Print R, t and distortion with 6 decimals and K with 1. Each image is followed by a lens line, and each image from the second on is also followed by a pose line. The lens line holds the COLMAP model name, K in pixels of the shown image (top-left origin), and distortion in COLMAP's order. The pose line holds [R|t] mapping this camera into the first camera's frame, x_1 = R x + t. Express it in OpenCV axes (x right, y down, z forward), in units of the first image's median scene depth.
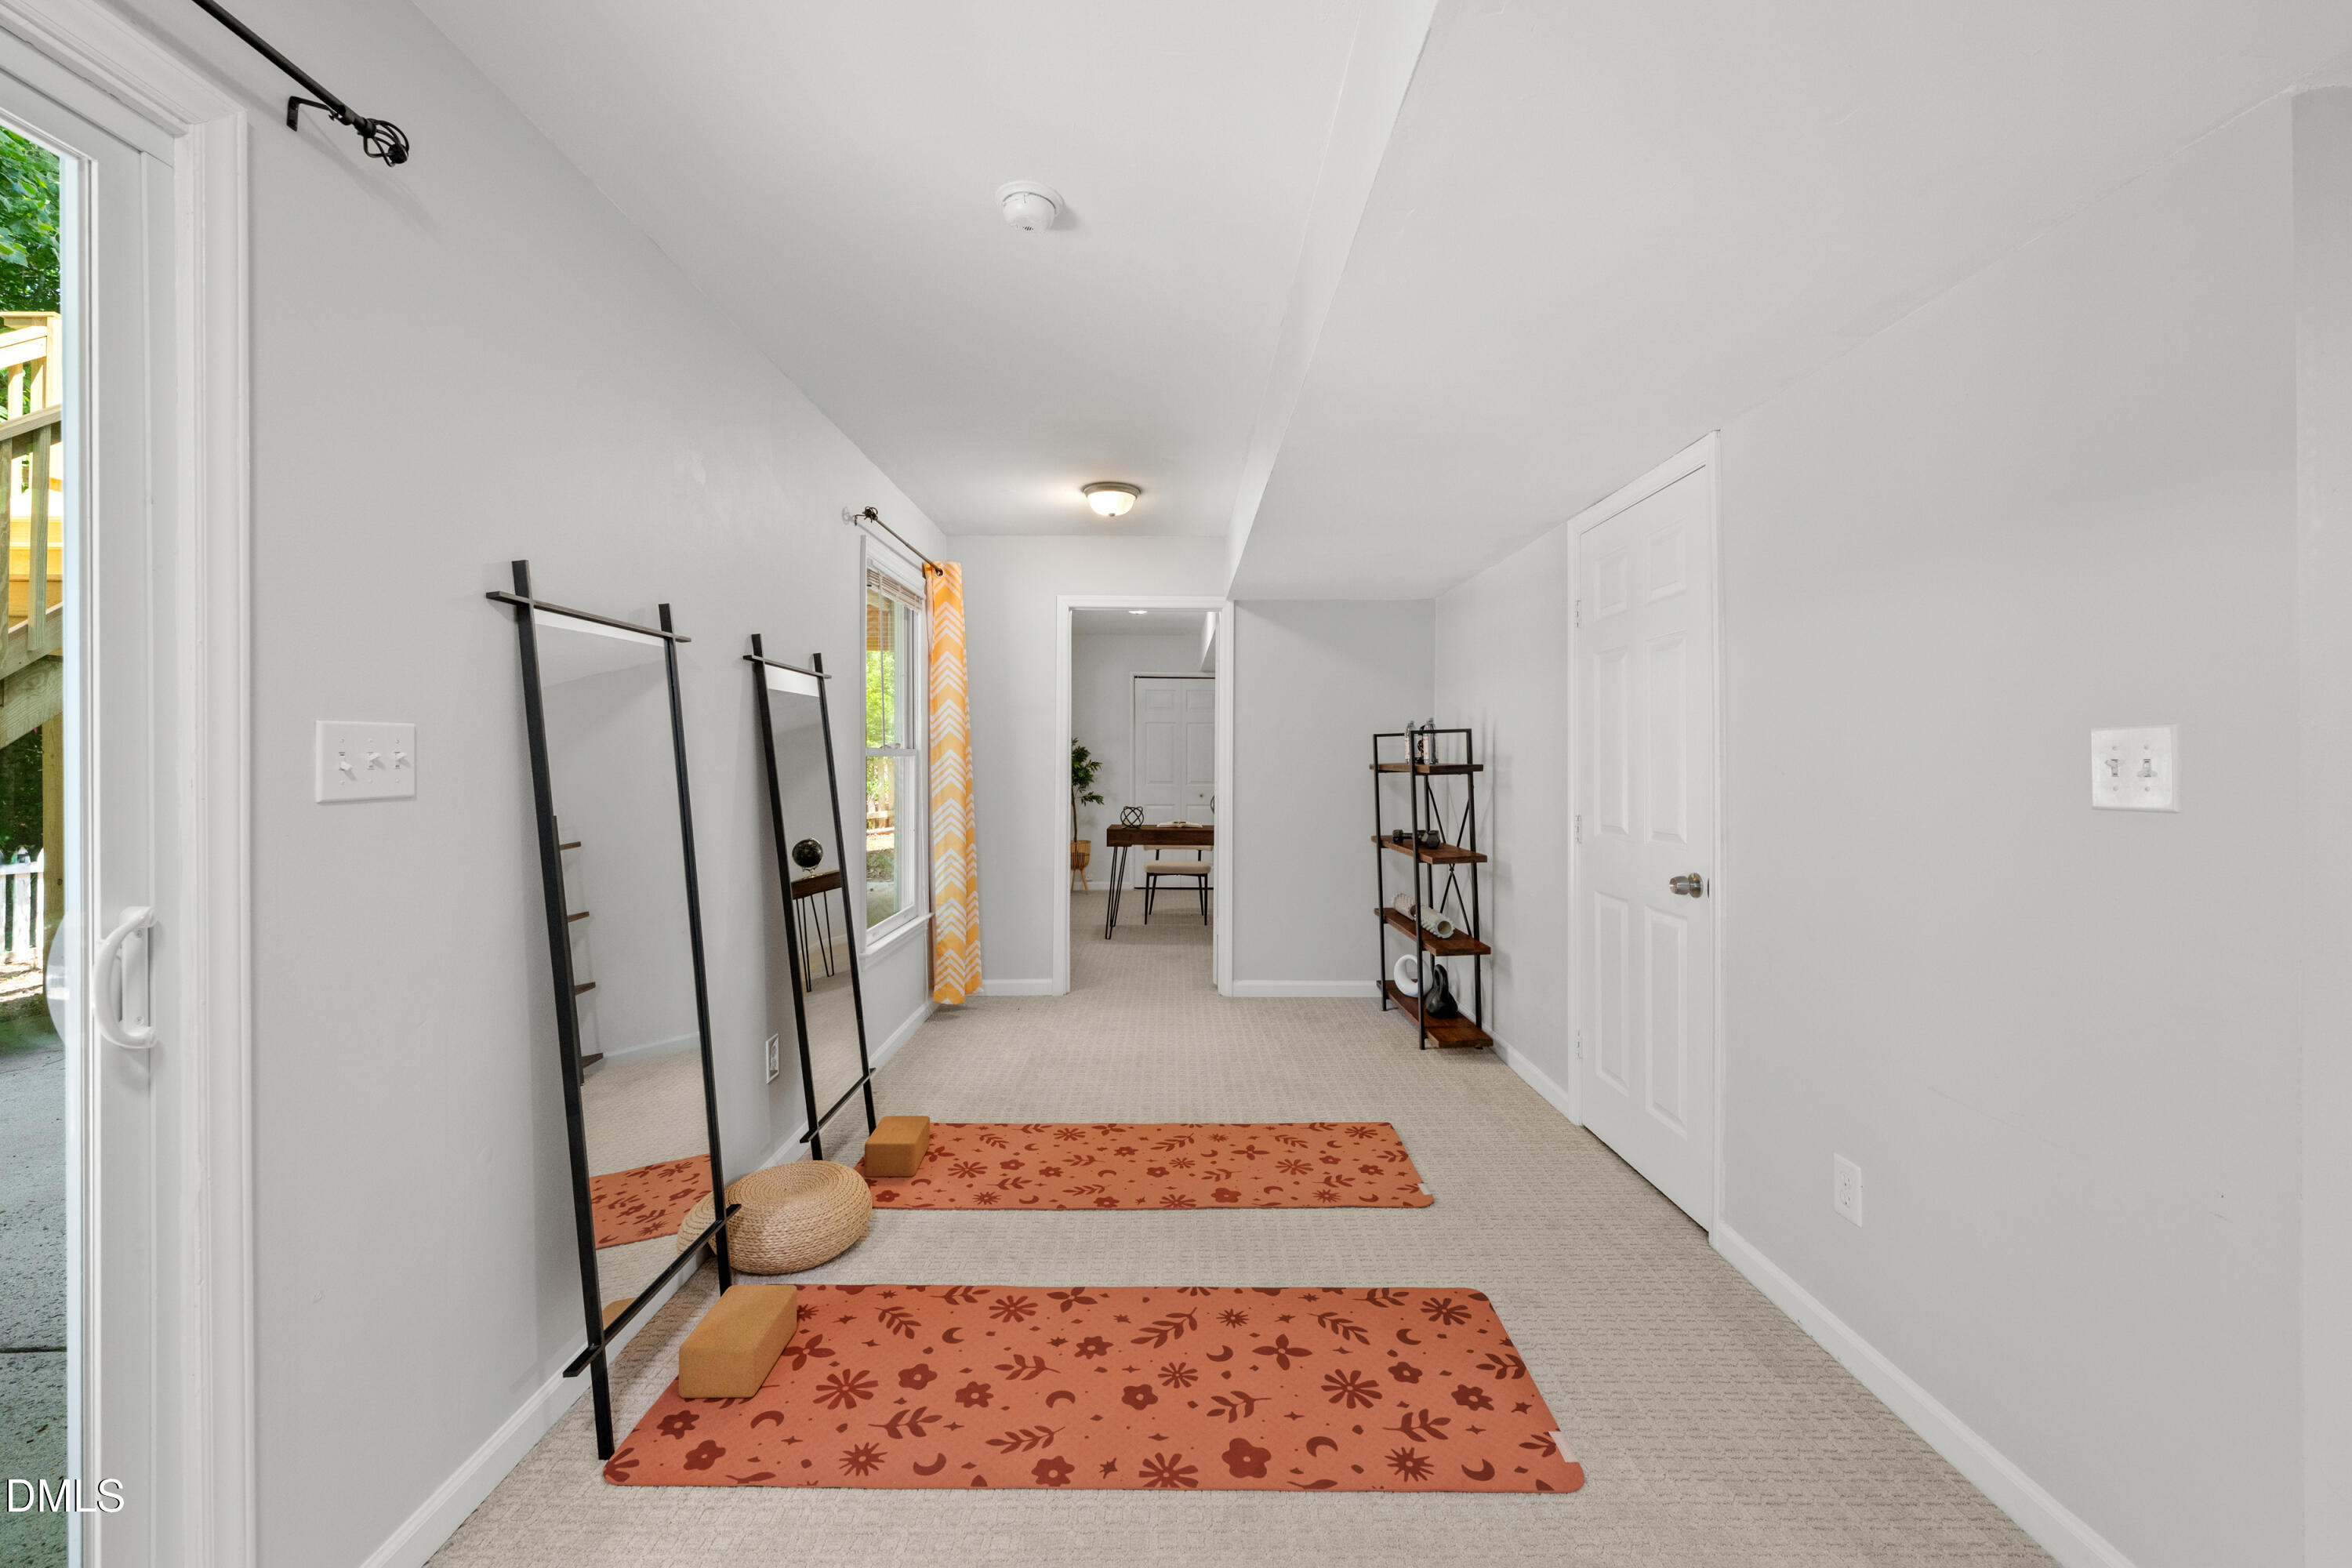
lens RADIAL K [[917.0, 0, 1188.7], [0, 917.0, 756.2], [0, 0, 1]] dist [-0.002613, -0.000002]
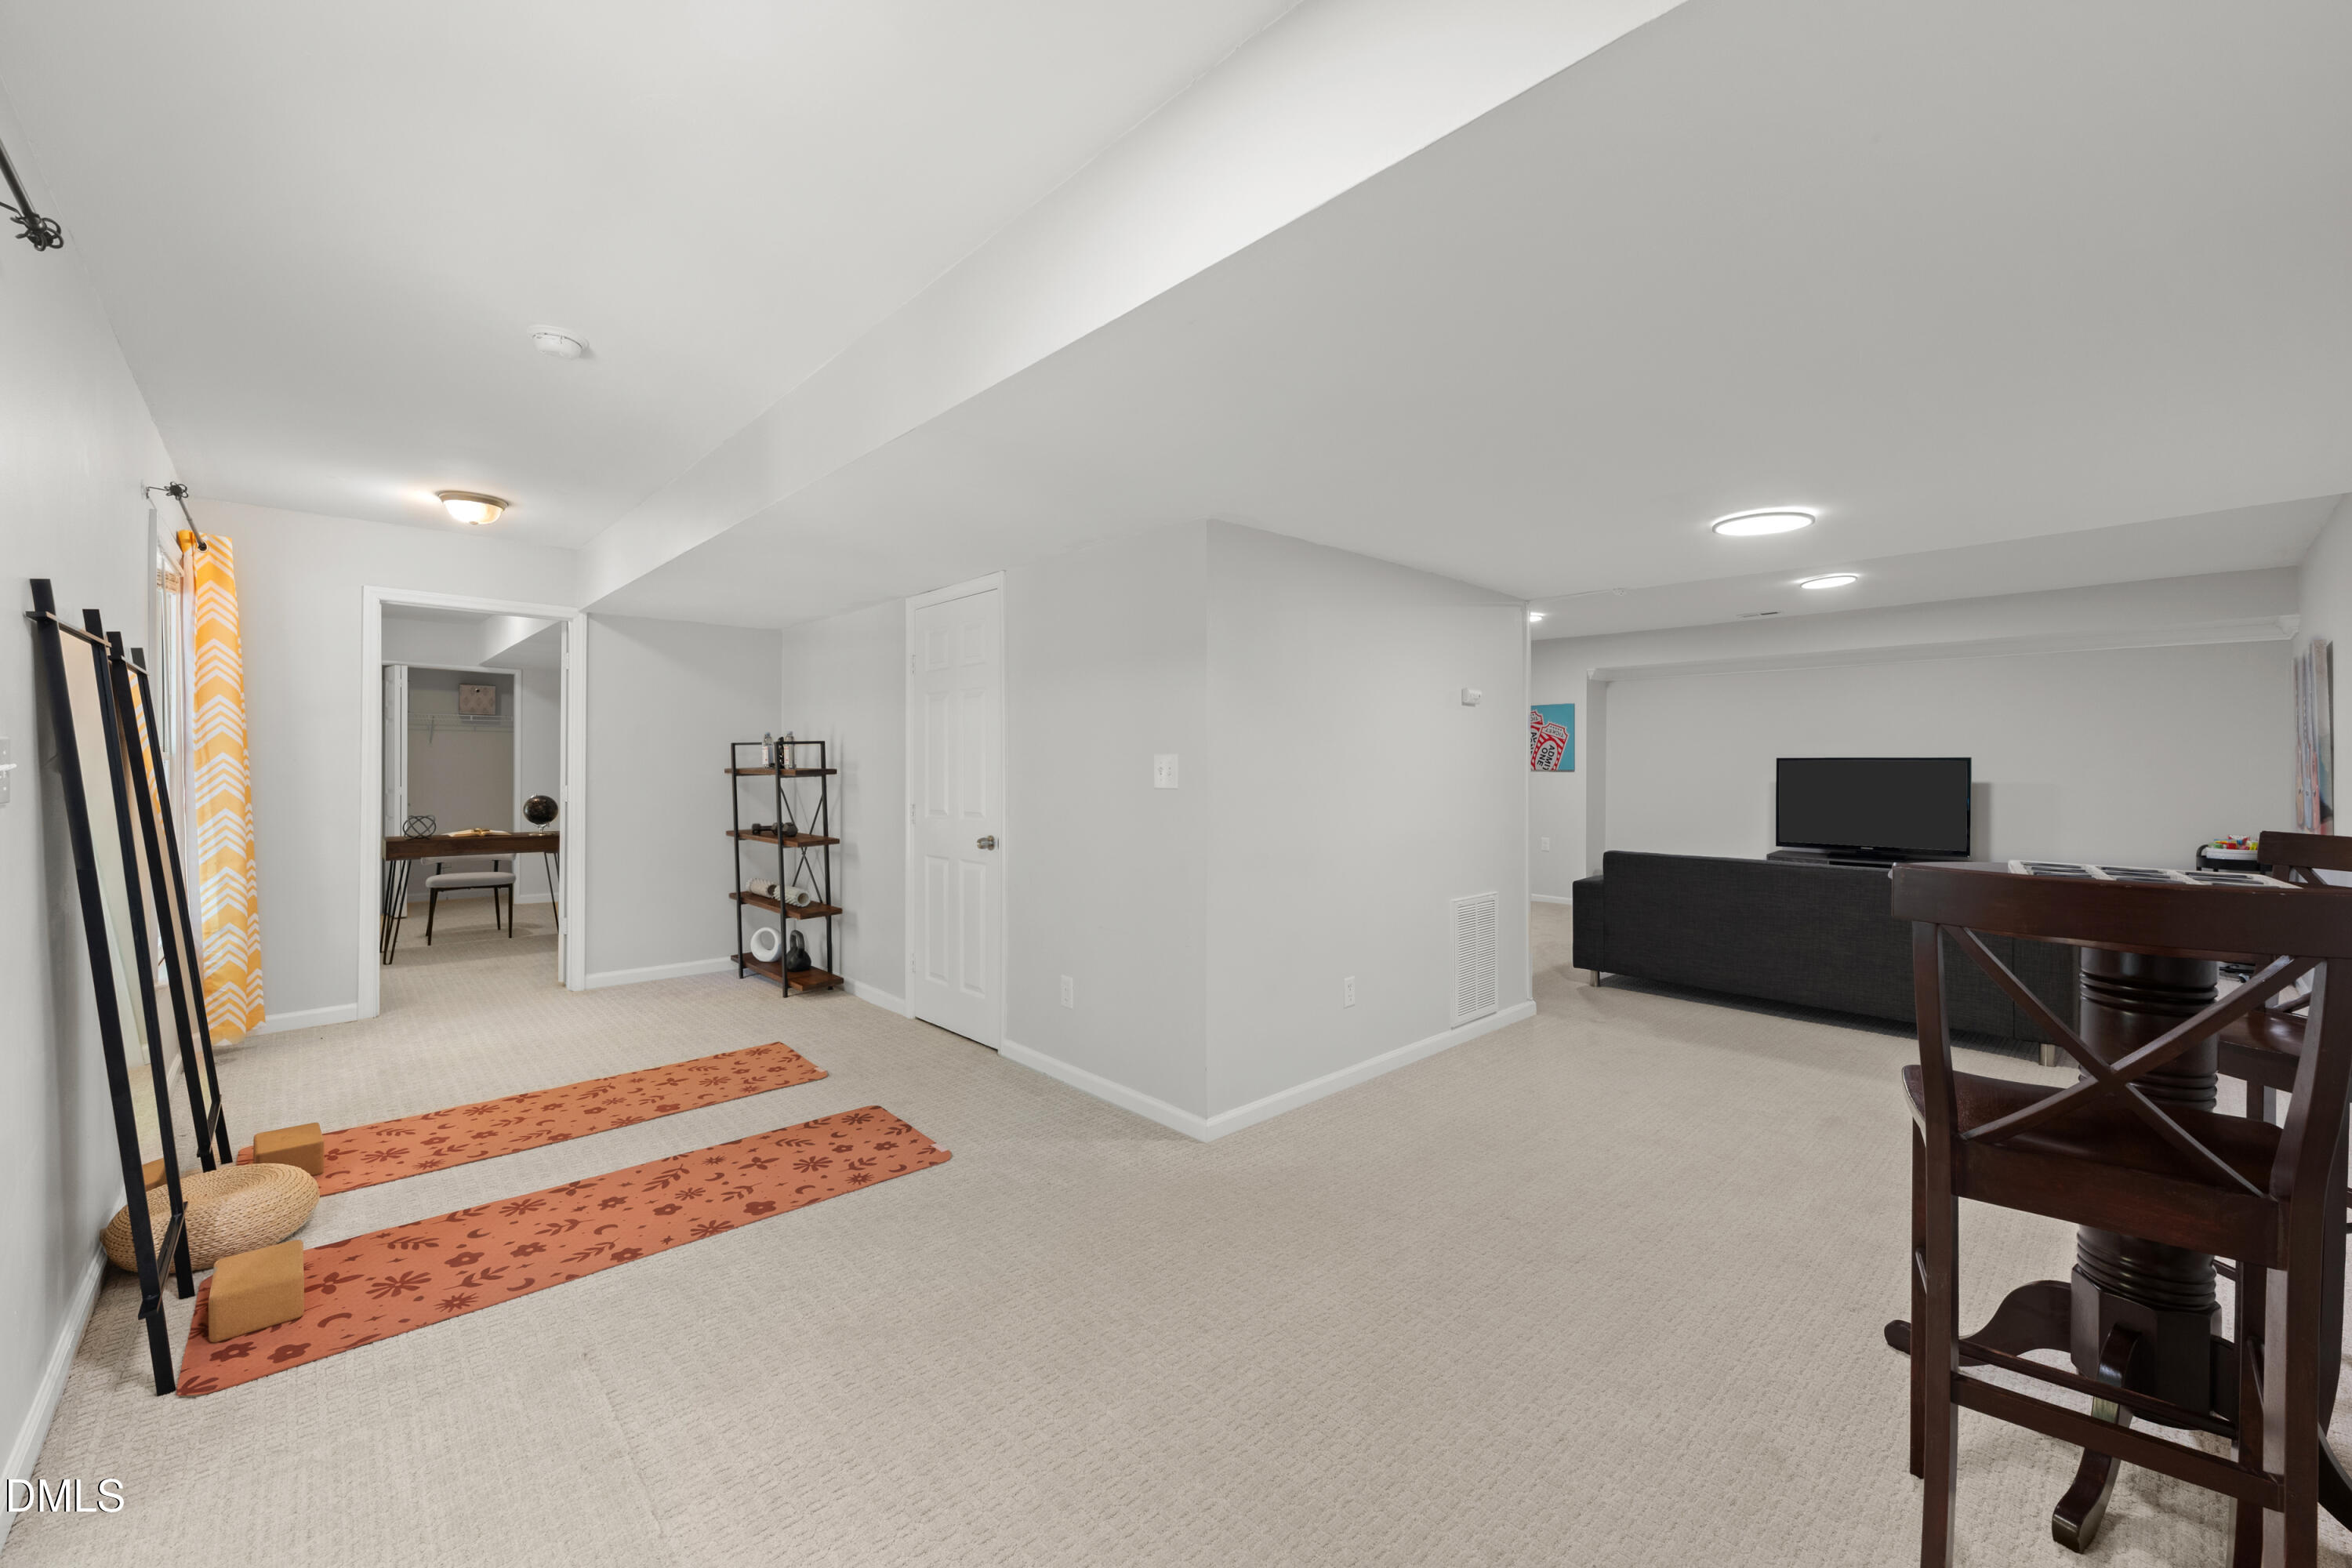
lens RADIAL K [[917.0, 0, 1175.7], [0, 917.0, 768.7], [0, 0, 1]] dist [-0.002613, -0.000002]
pose [[0.731357, -0.002026, 0.681992, -0.281517], [-0.005574, 0.999944, 0.008948, -0.007466], [-0.681972, -0.010346, 0.731305, -0.370308]]
